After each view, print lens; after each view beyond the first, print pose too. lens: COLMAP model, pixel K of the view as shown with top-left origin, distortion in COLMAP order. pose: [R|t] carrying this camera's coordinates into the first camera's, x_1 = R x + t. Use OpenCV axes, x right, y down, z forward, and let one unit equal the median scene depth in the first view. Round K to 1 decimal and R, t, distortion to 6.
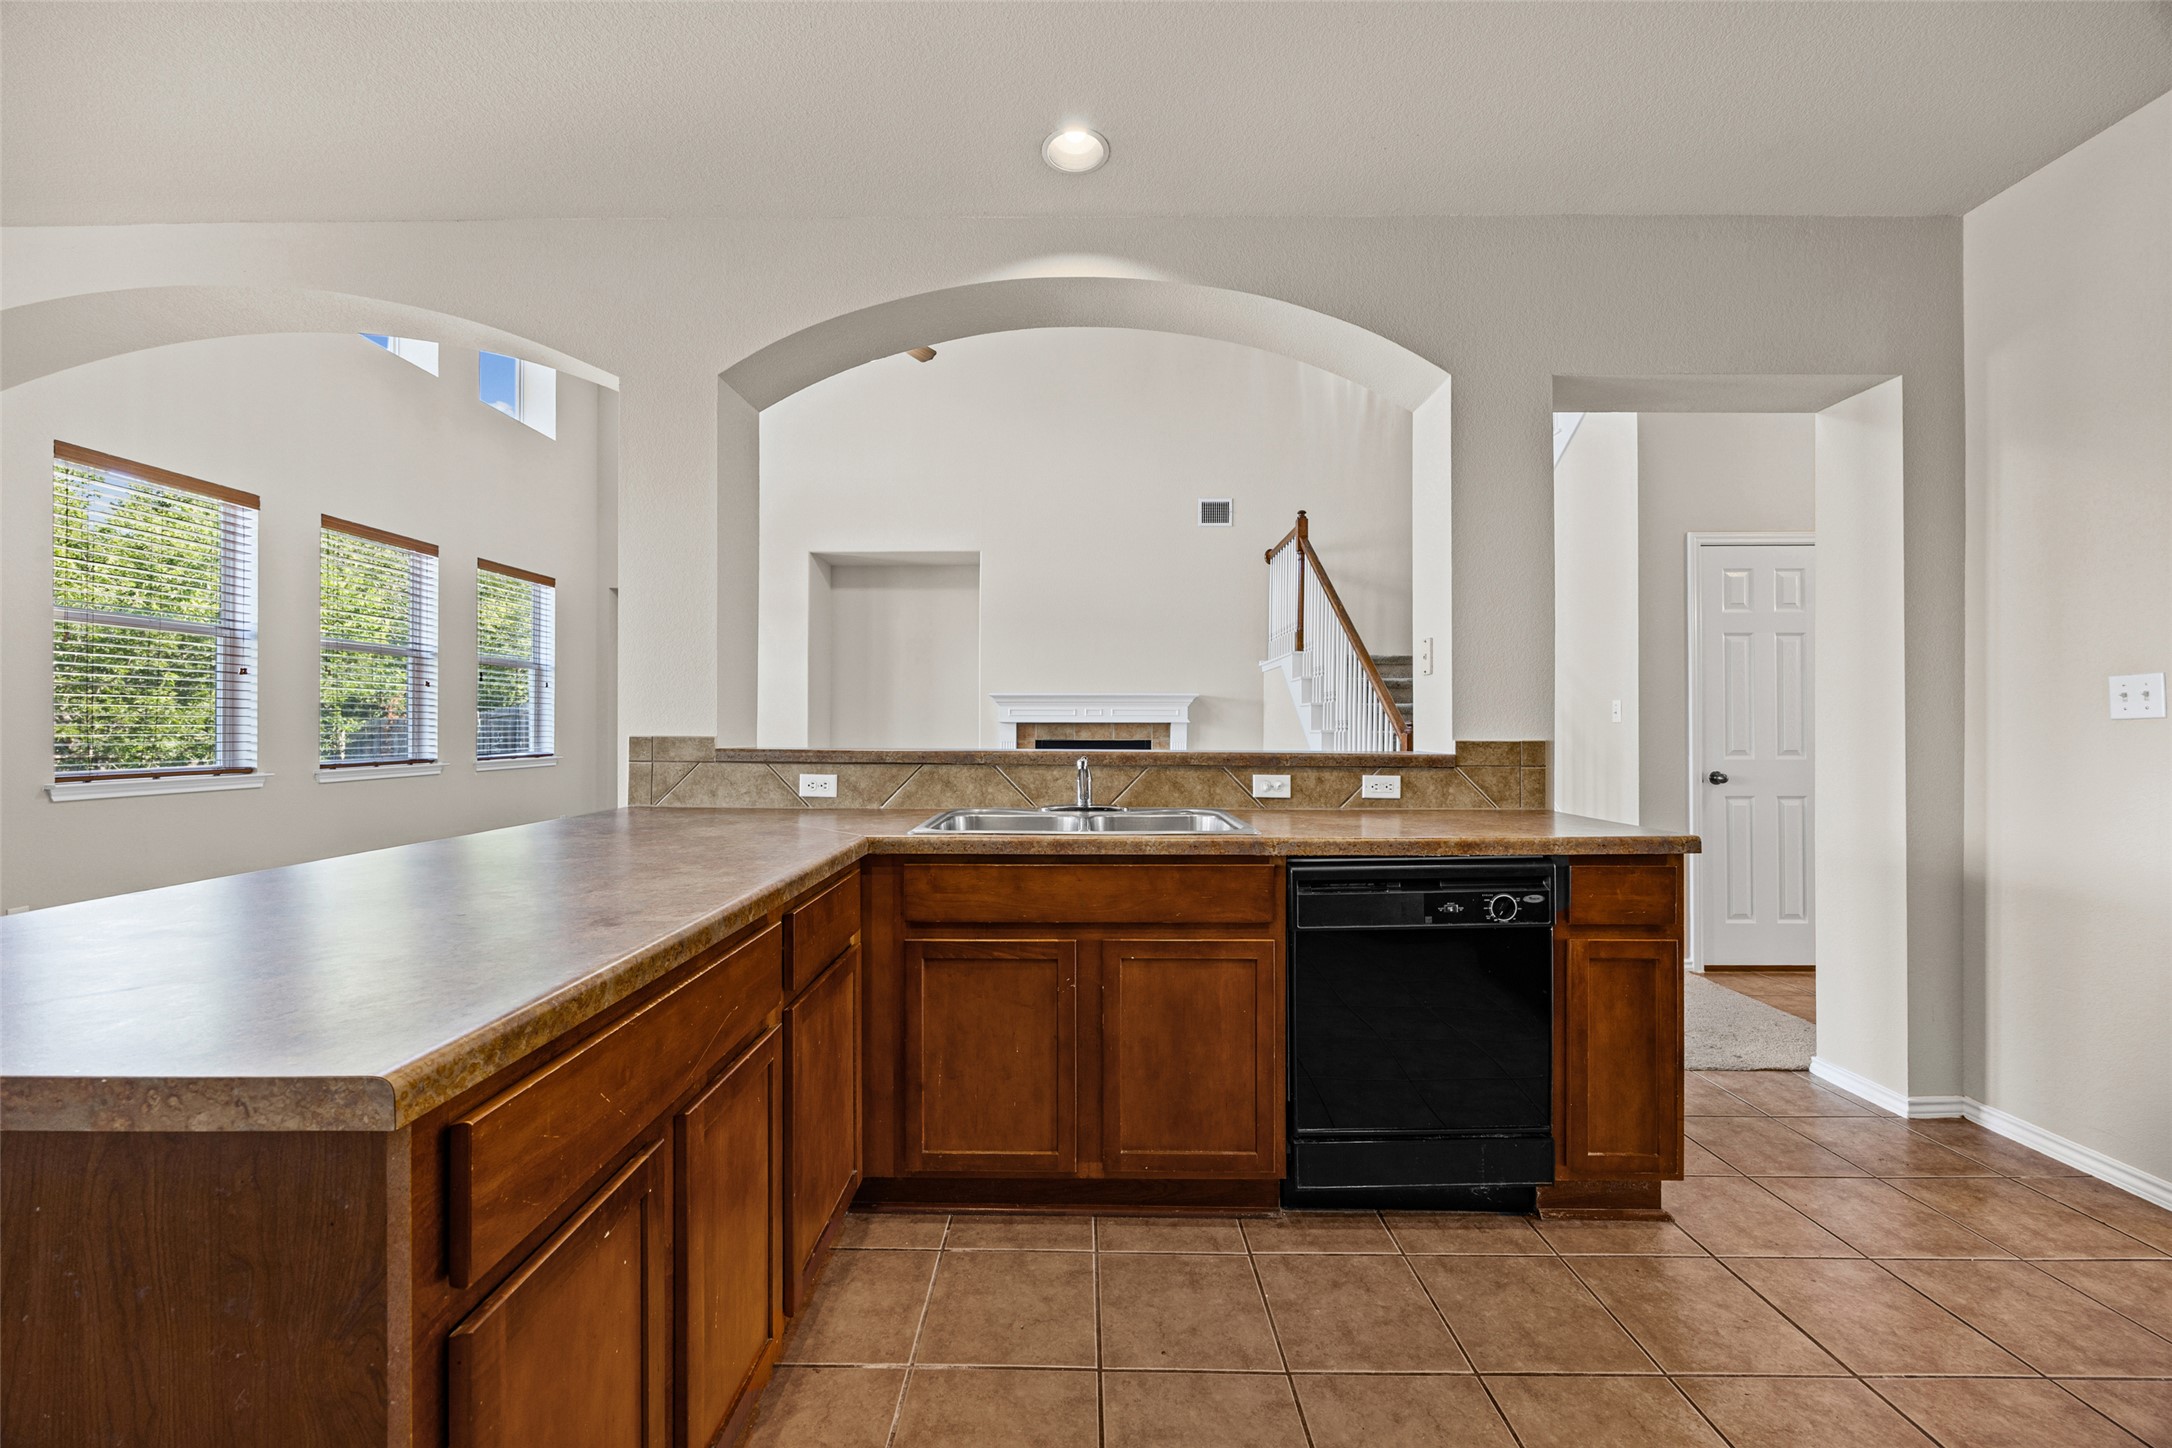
lens RADIAL K [[831.6, 0, 1079.1], [0, 831.6, 717.0], [0, 0, 1]] dist [-0.006838, 0.000148]
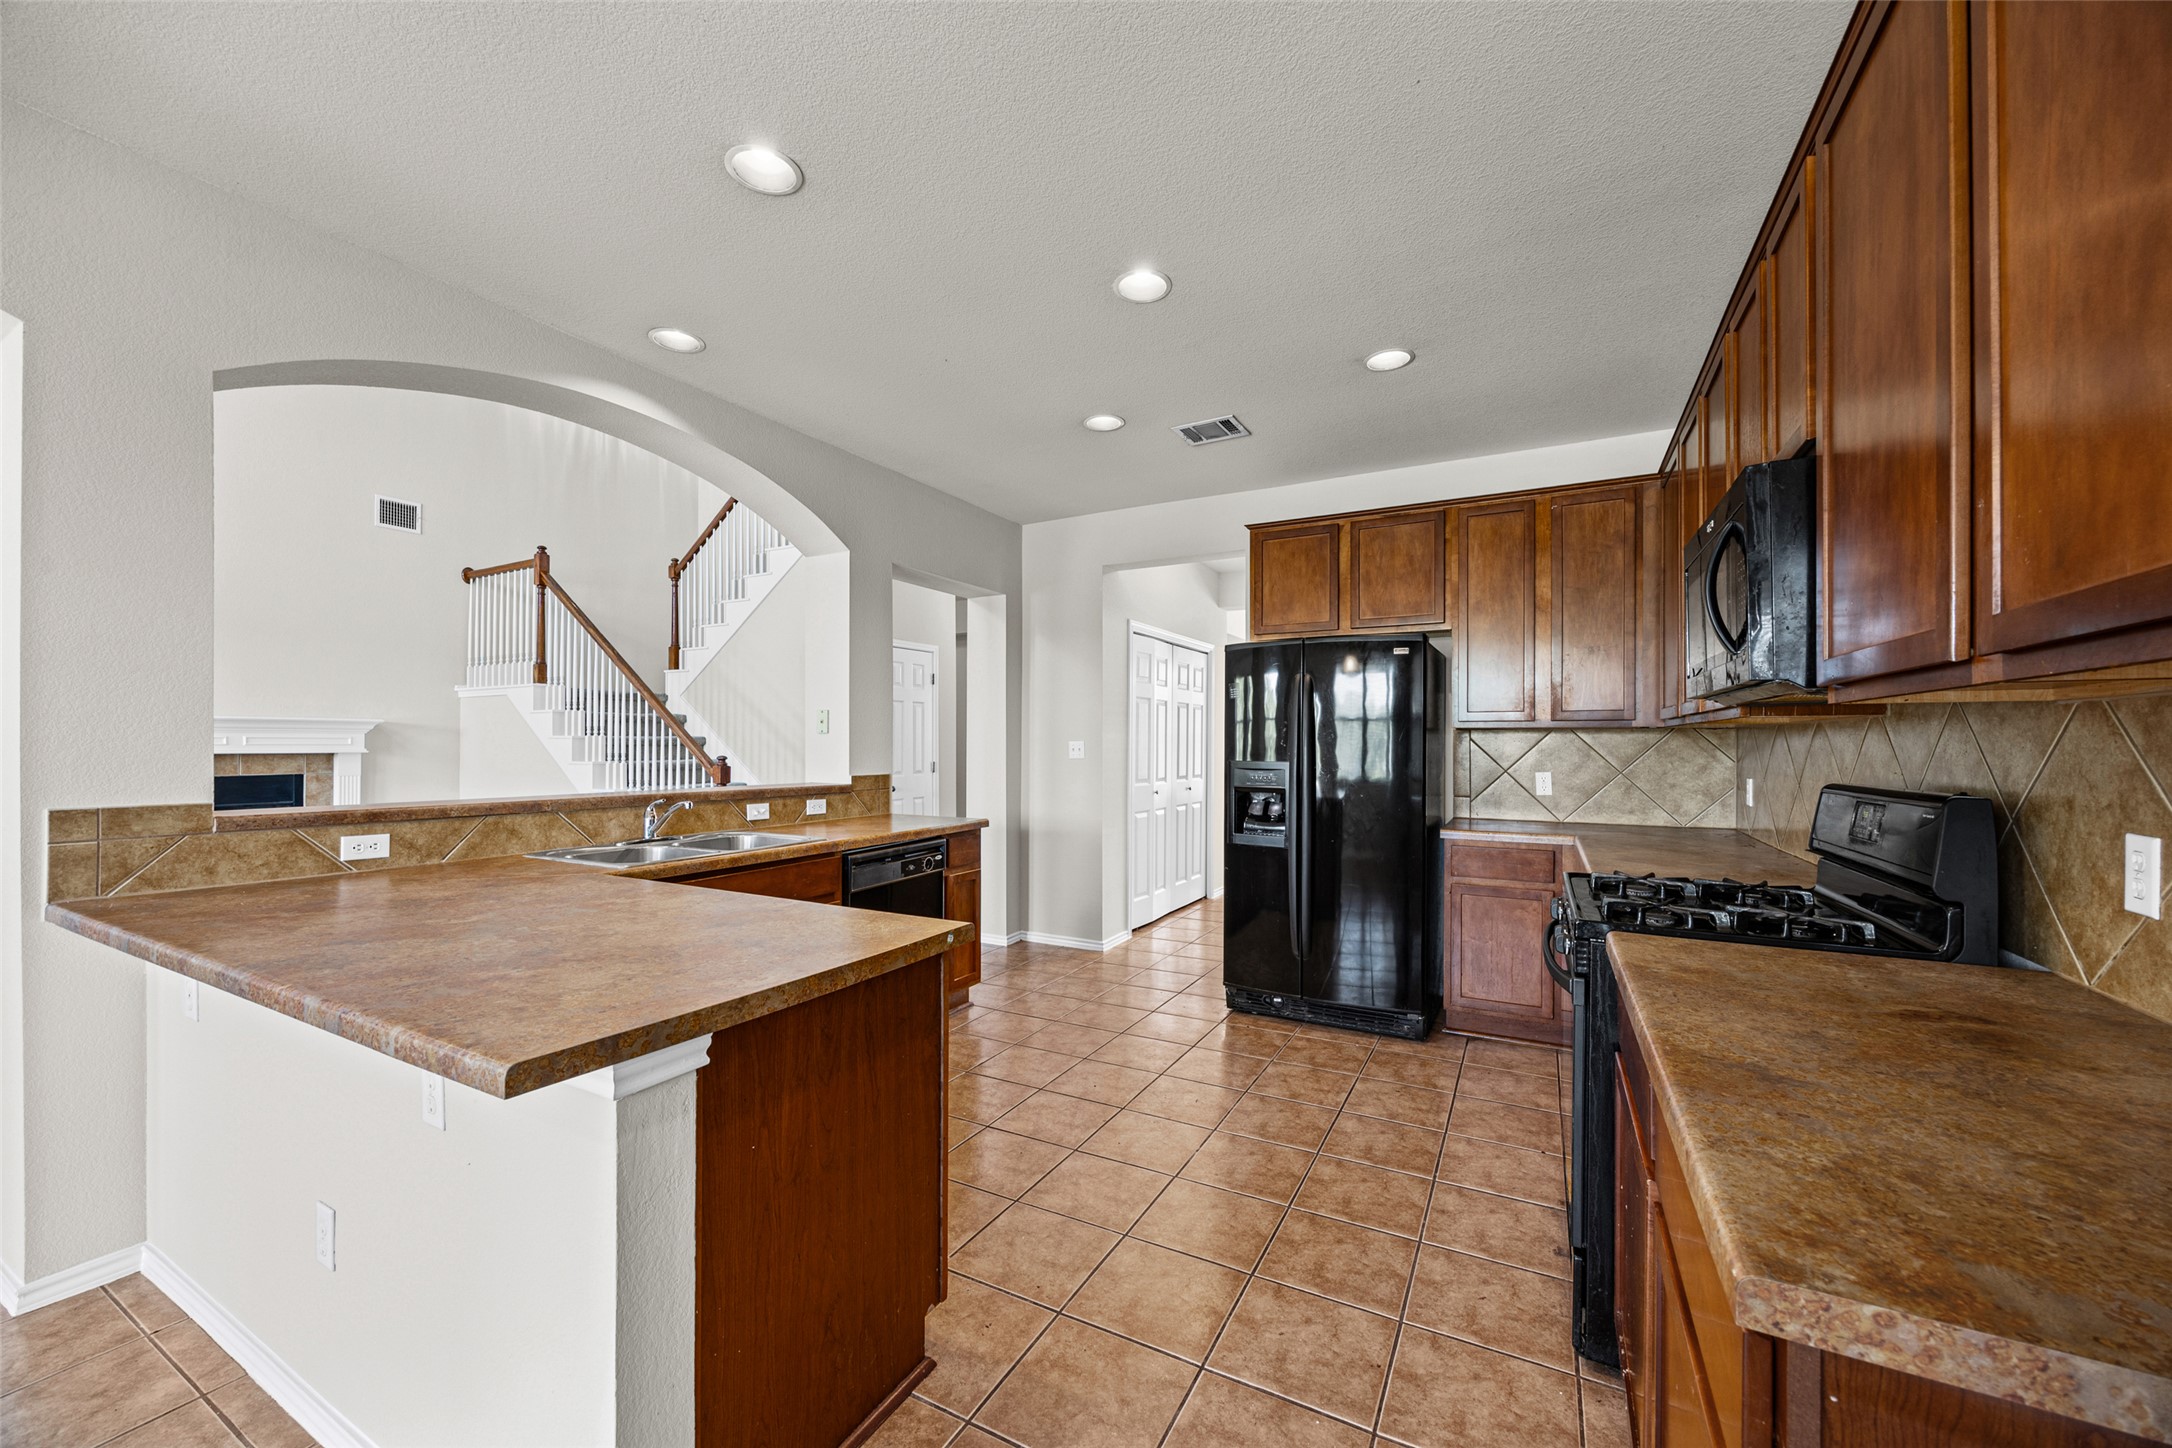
lens RADIAL K [[819.7, 0, 1086.0], [0, 819.7, 724.0], [0, 0, 1]] dist [0.001184, 0.000057]
pose [[0.470471, 0.019387, 0.882202, -0.758260], [-0.011935, 0.999807, -0.015607, -0.053690], [-0.882335, -0.003187, 0.470612, -0.169231]]
